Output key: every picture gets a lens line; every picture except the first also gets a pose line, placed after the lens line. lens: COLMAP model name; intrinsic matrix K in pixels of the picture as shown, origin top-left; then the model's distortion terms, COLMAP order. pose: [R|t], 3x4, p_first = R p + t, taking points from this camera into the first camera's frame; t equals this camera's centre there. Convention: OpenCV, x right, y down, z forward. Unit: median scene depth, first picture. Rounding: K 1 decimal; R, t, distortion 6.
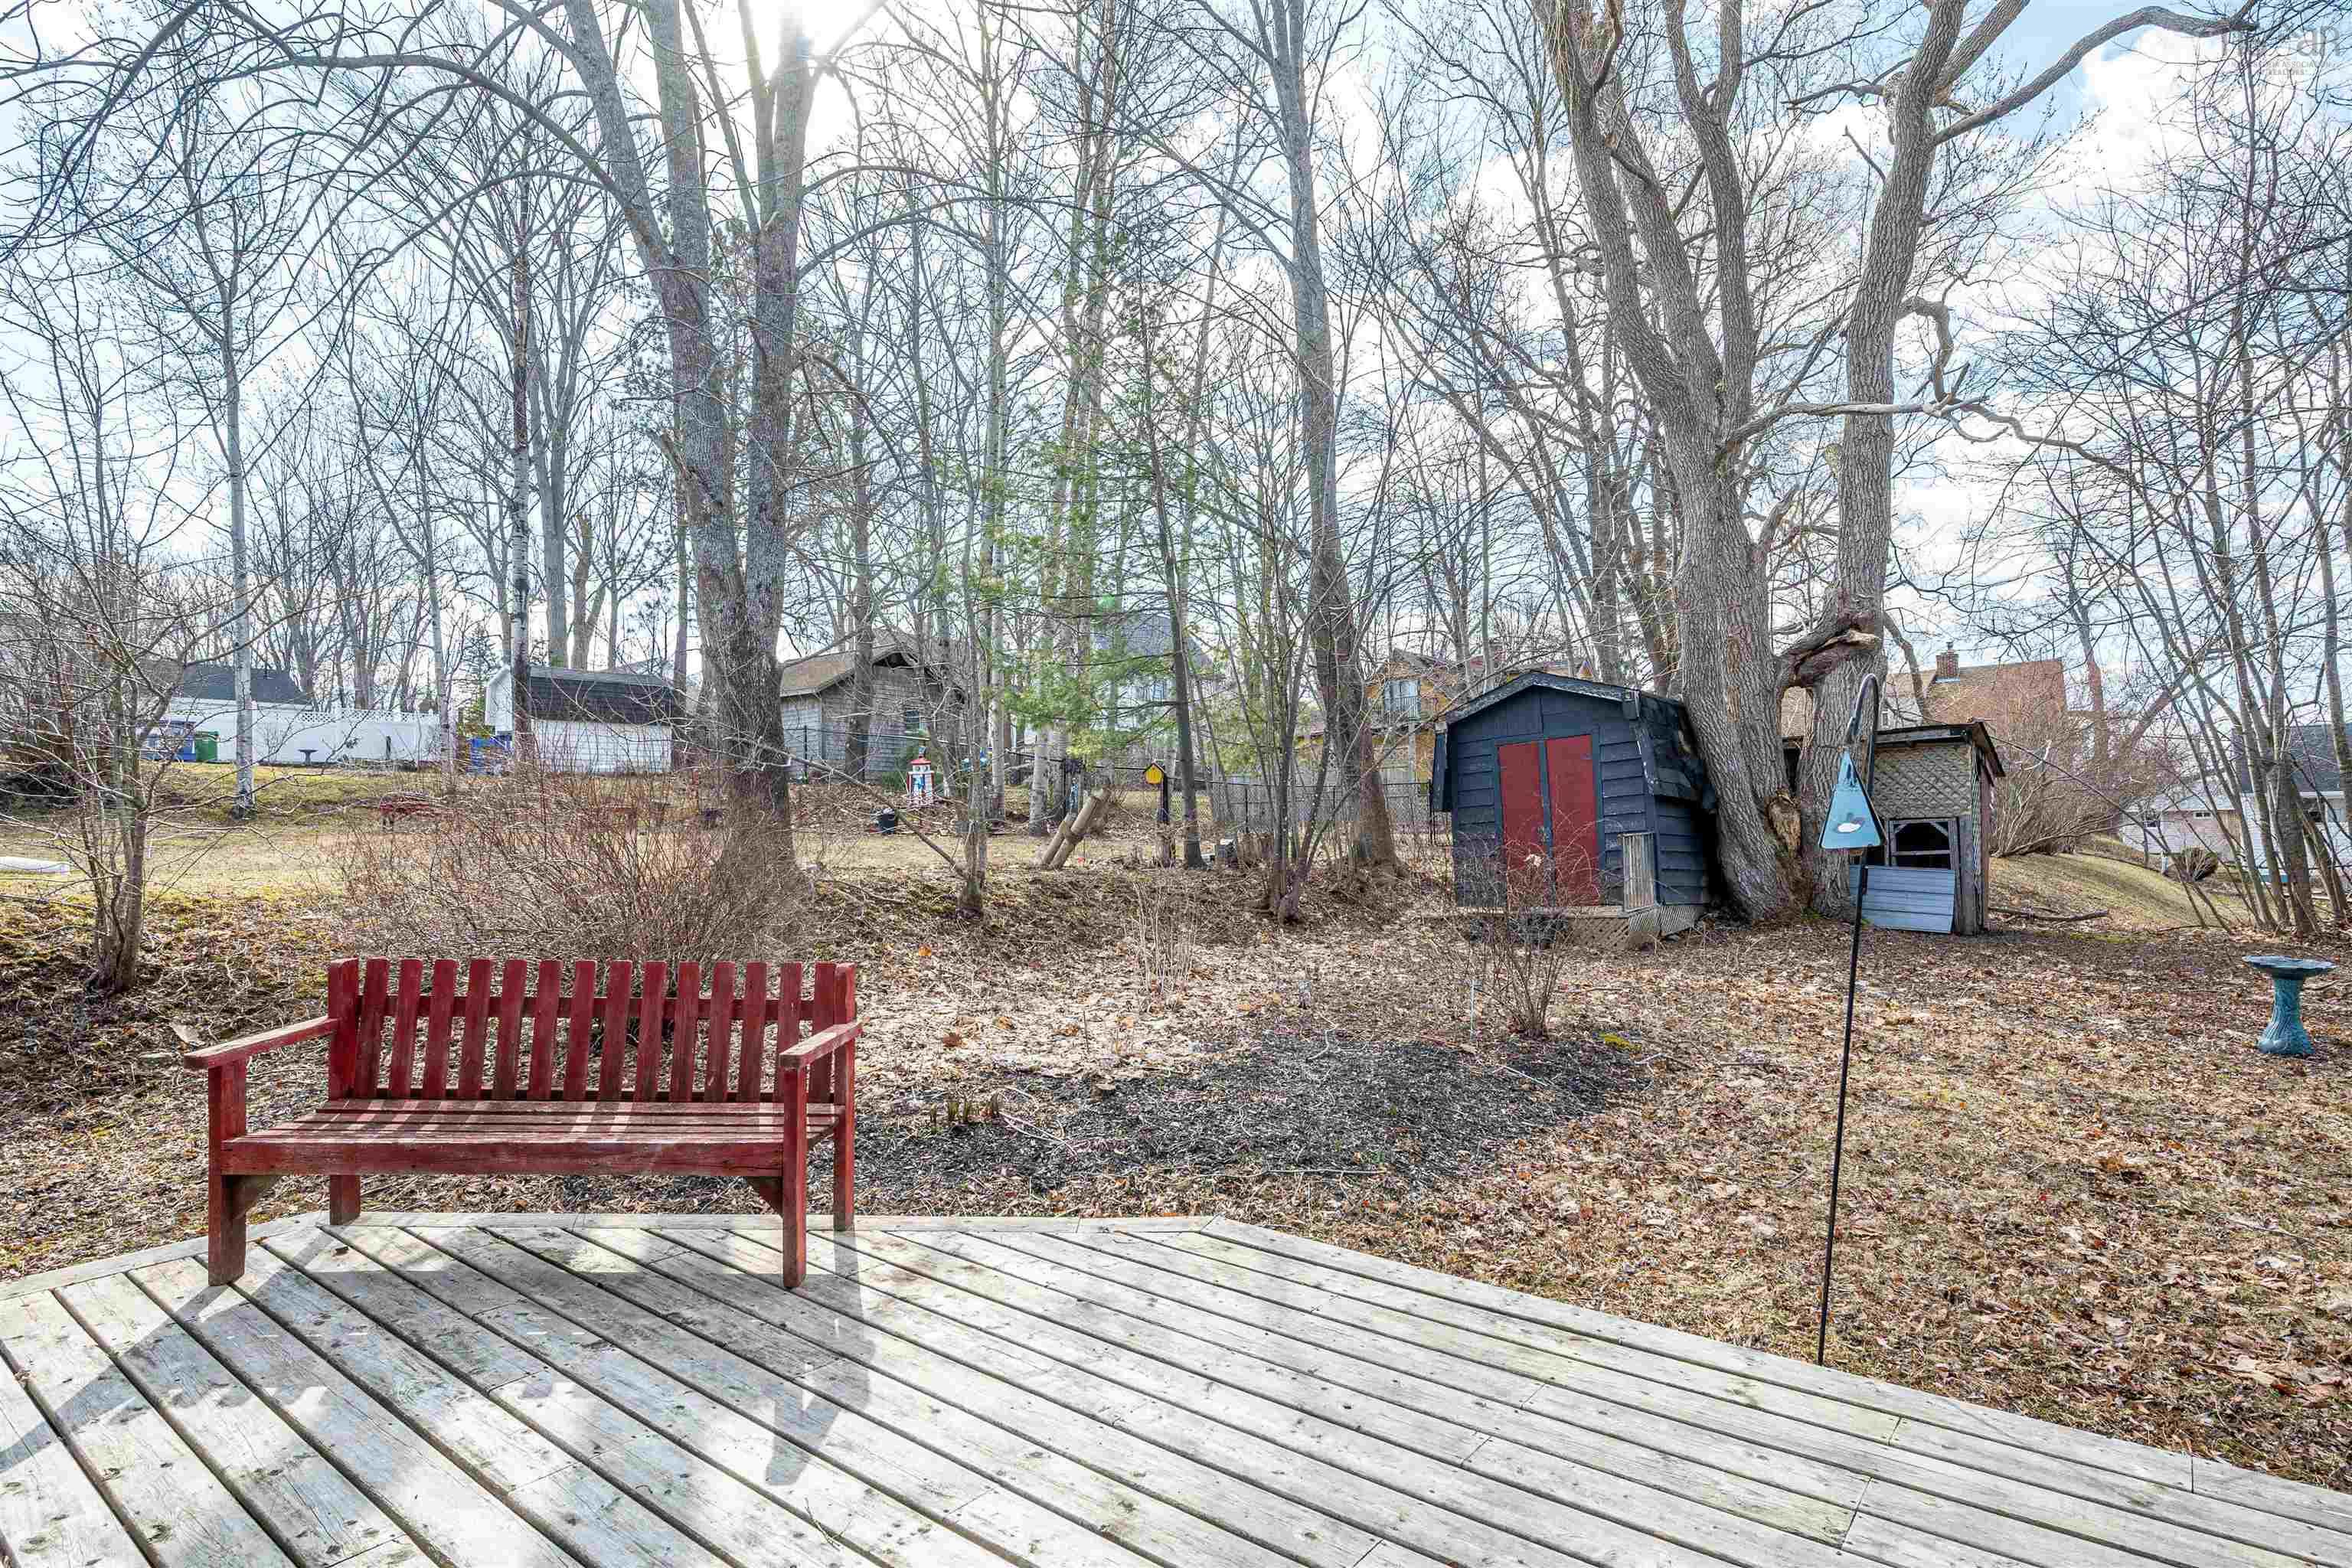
lens RADIAL K [[1240.9, 0, 1187.8], [0, 1240.9, 805.1], [0, 0, 1]] dist [-0.003664, -0.000075]
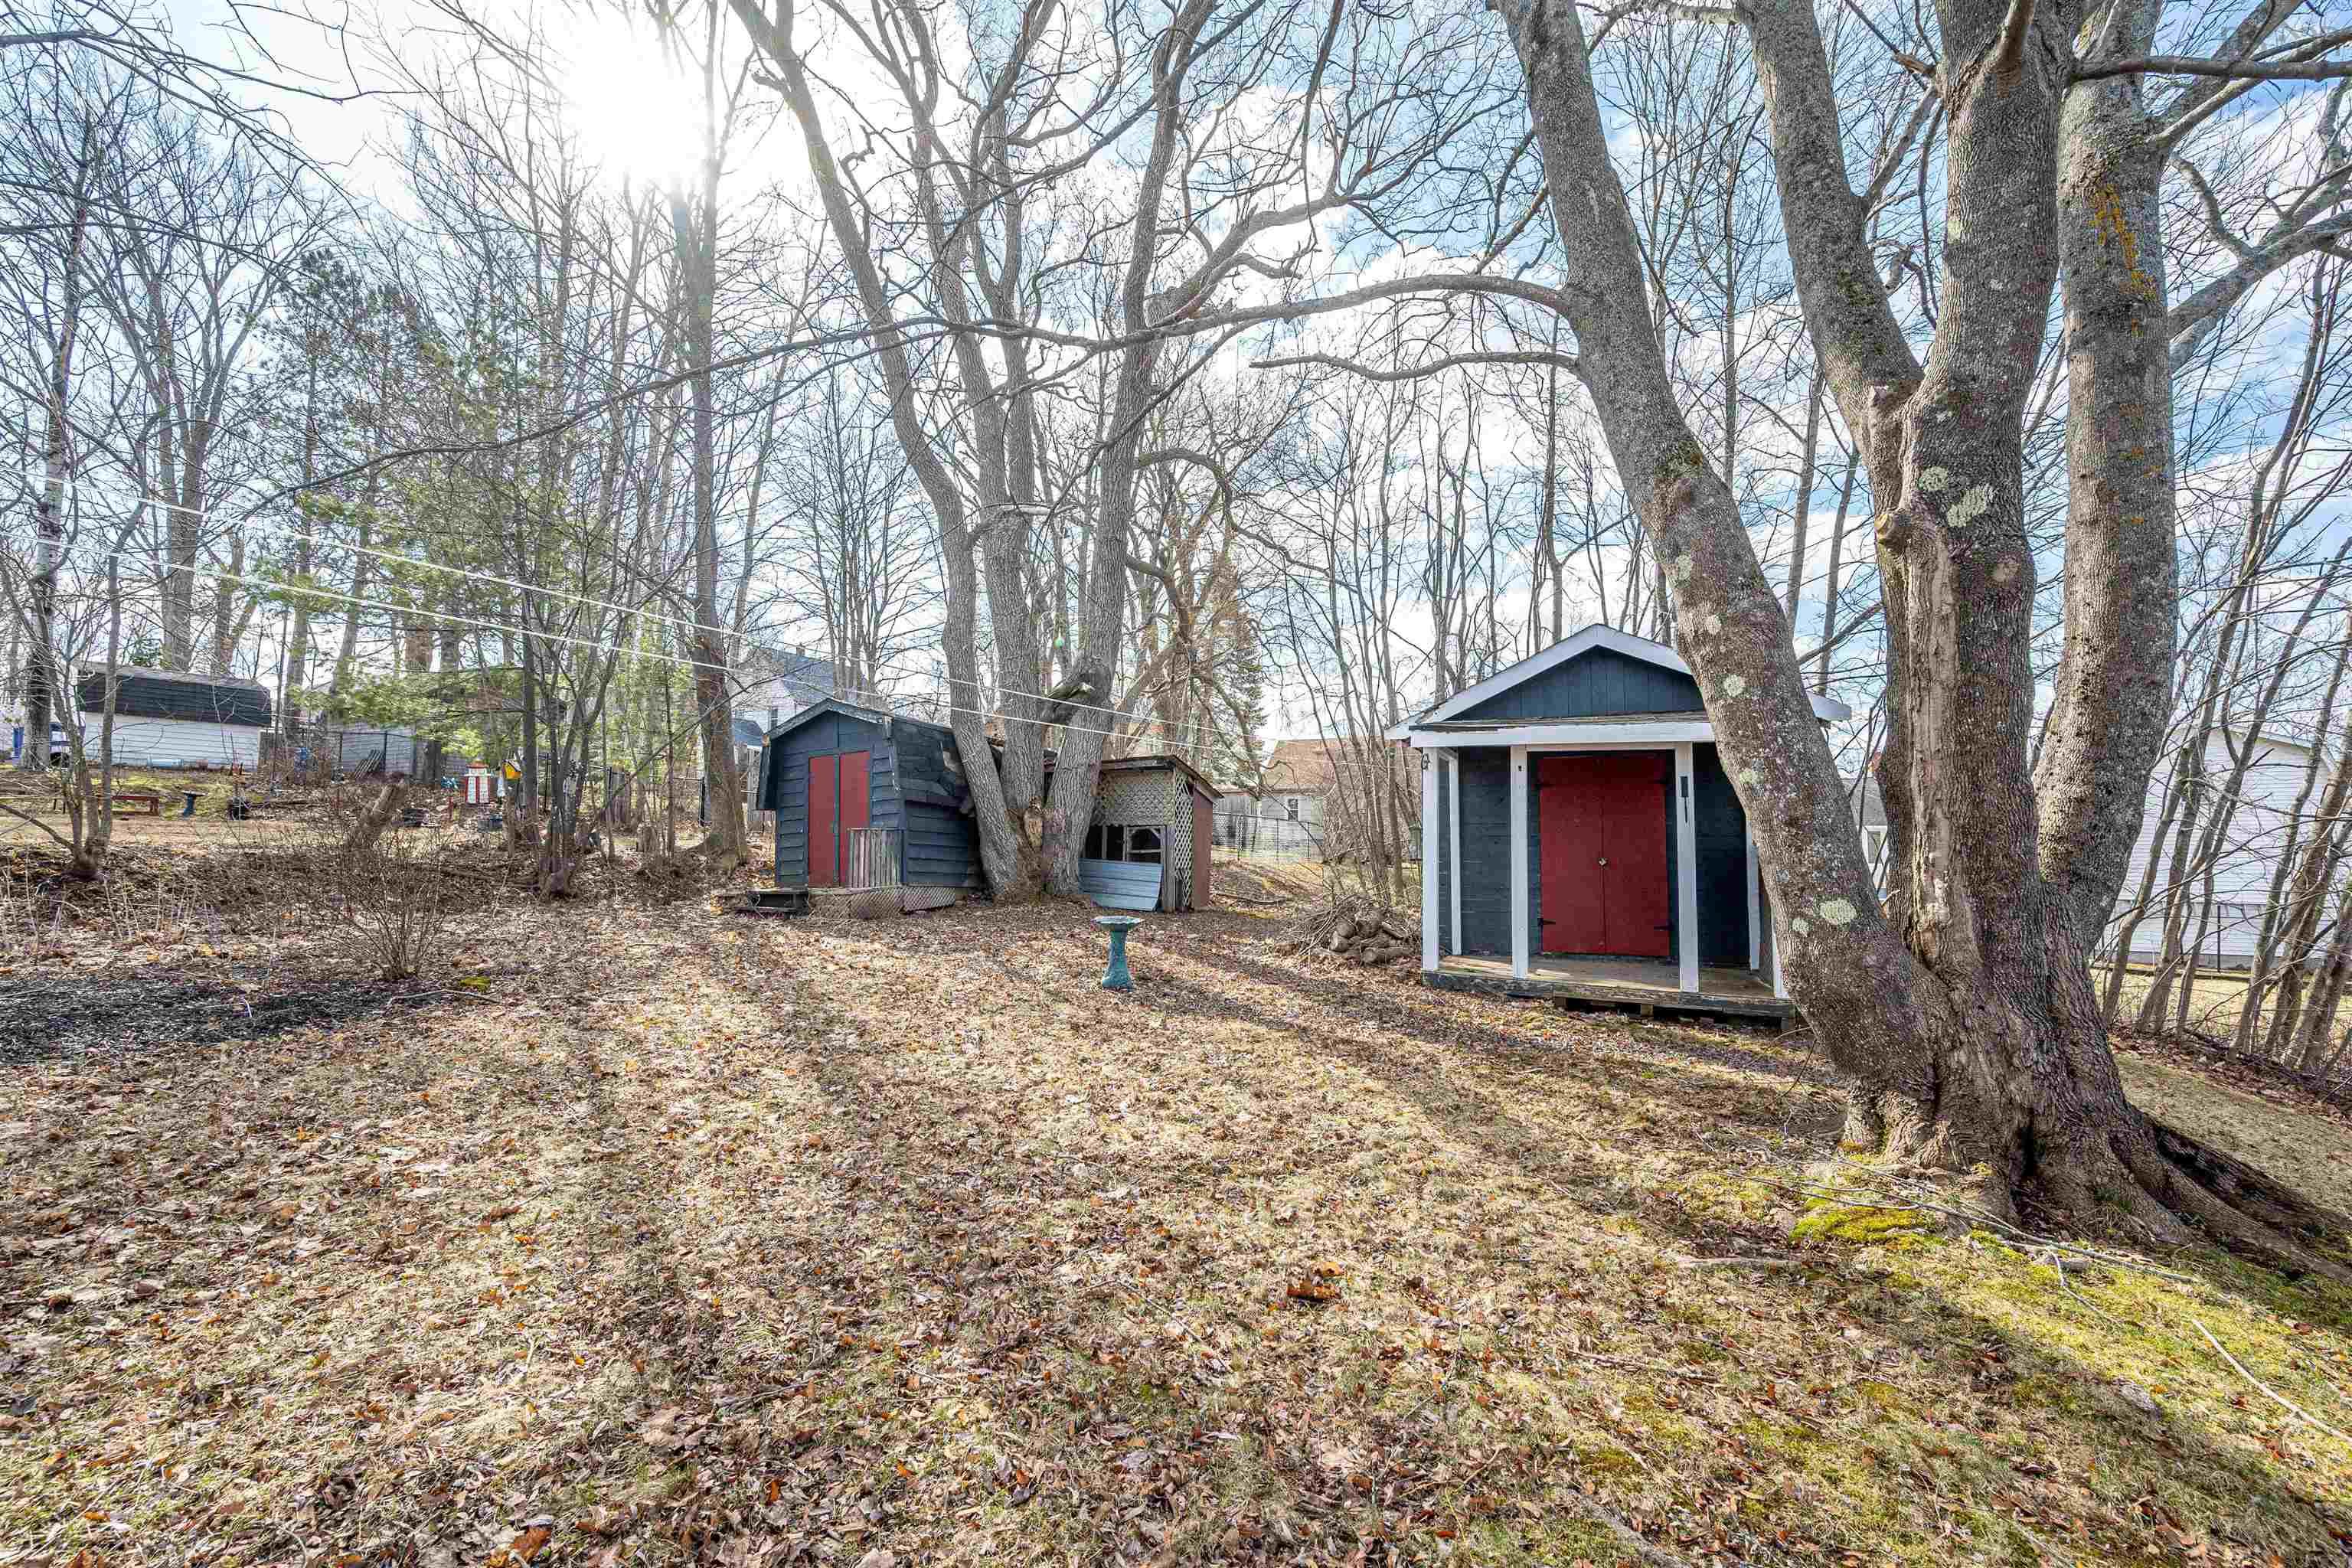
lens RADIAL K [[959.6, 0, 1183.1], [0, 959.6, 786.3], [0, 0, 1]] dist [0.001351, -0.000397]
pose [[0.969717, 0.035451, 0.241644, 0.413866], [-0.025086, 0.998634, -0.045834, 0.016225], [-0.242939, 0.038384, 0.969282, -0.026893]]
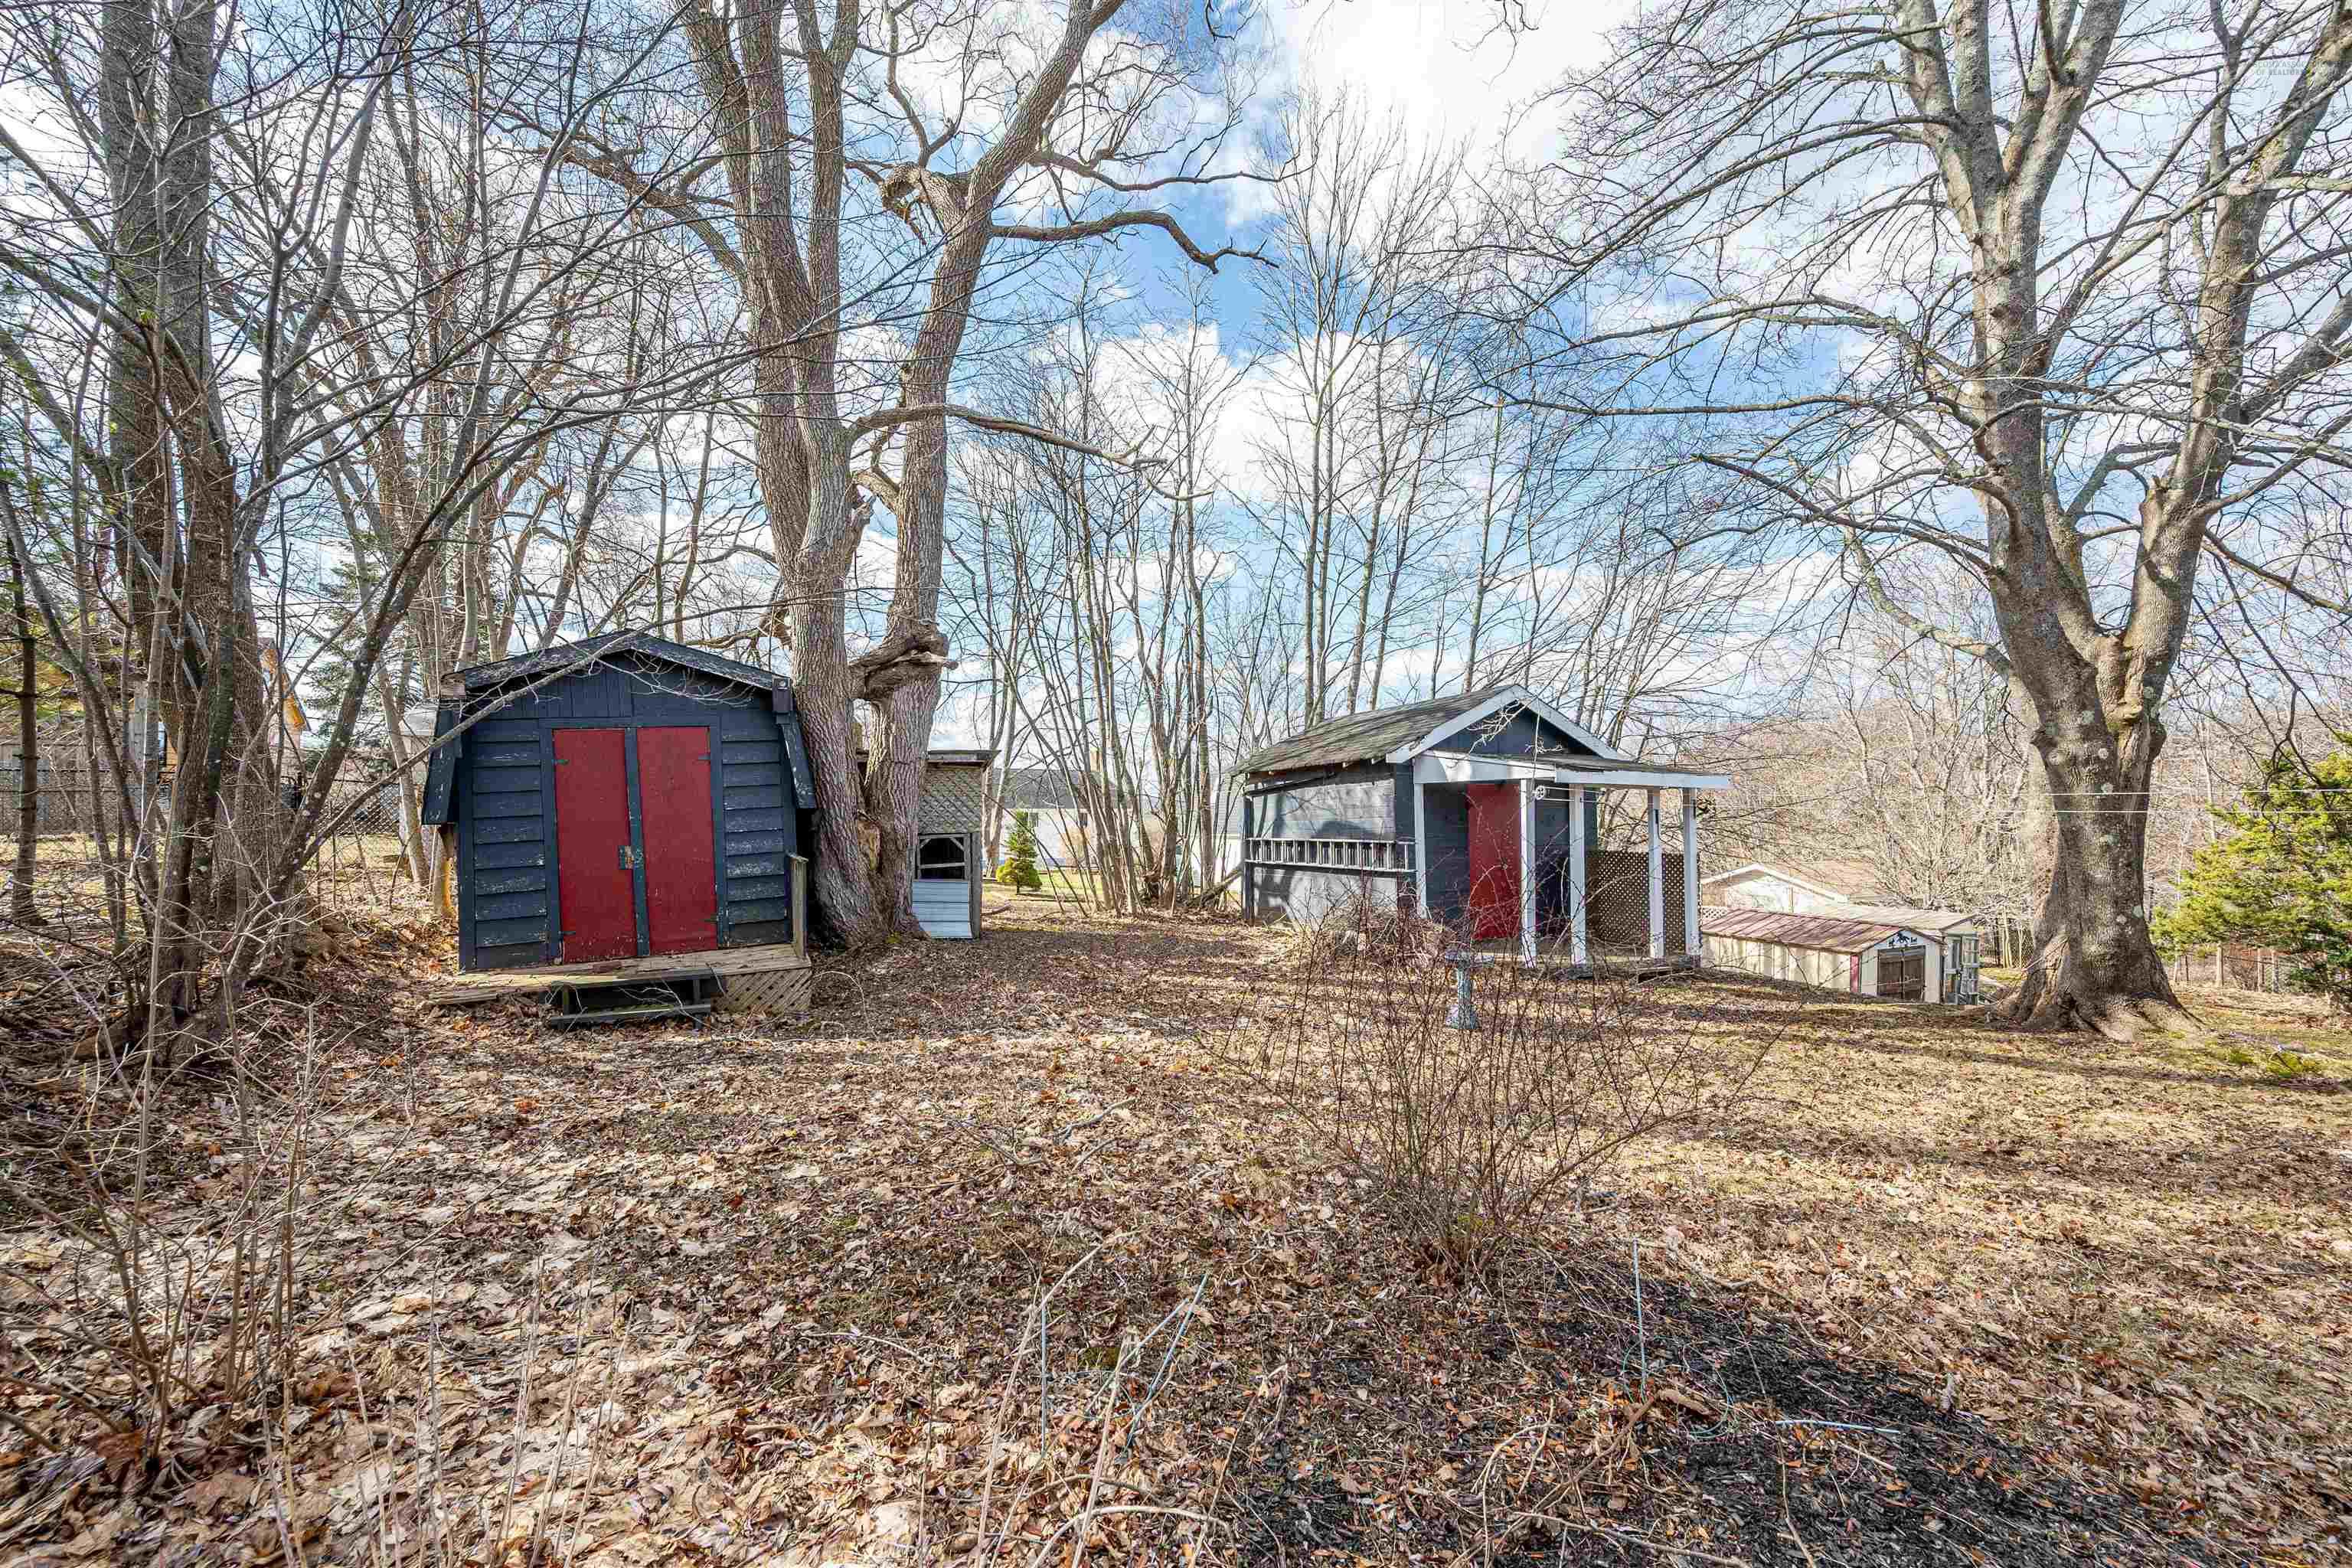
lens RADIAL K [[940.0, 0, 1169.0], [0, 940.0, 783.1], [0, 0, 1]] dist [0.001937, -0.000722]
pose [[0.417900, 0.046833, 0.907285, -0.085306], [-0.021779, 0.998900, -0.041531, -0.004215], [-0.908232, -0.002404, 0.418461, 0.517849]]
